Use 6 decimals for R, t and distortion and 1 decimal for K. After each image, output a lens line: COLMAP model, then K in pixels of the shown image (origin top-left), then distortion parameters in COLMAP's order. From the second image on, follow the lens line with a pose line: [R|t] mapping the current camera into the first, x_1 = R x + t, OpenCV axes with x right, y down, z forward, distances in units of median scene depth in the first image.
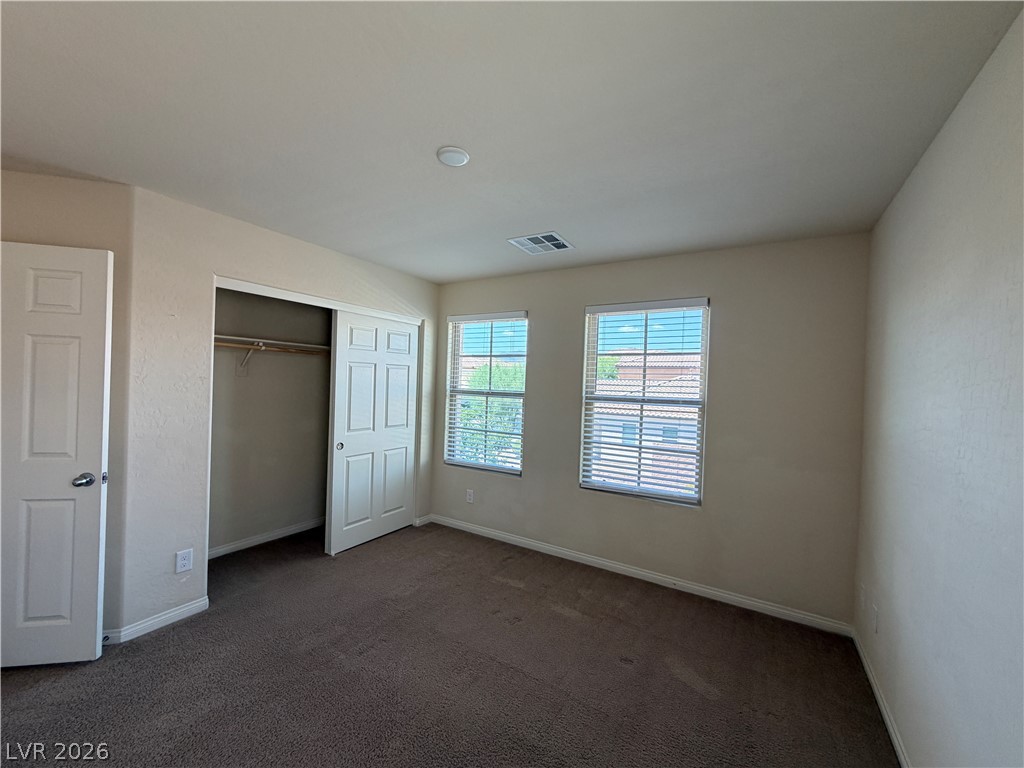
lens RADIAL K [[409.3, 0, 512.0], [0, 409.3, 384.0], [0, 0, 1]] dist [0.000577, 0.000001]
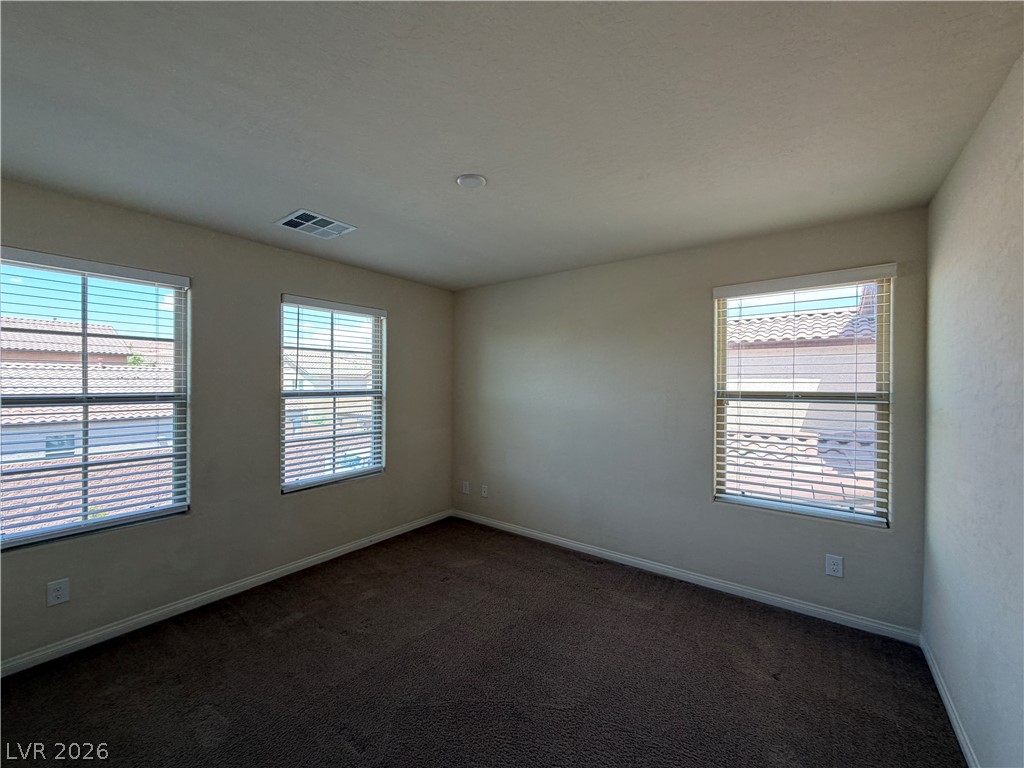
lens RADIAL K [[409.3, 0, 512.0], [0, 409.3, 384.0], [0, 0, 1]] dist [0.000577, 0.000001]
pose [[0.093641, -0.034355, 0.995013, -0.636233], [0.001814, 0.999409, 0.034336, -0.019322], [-0.995604, -0.001410, 0.093648, 0.385287]]
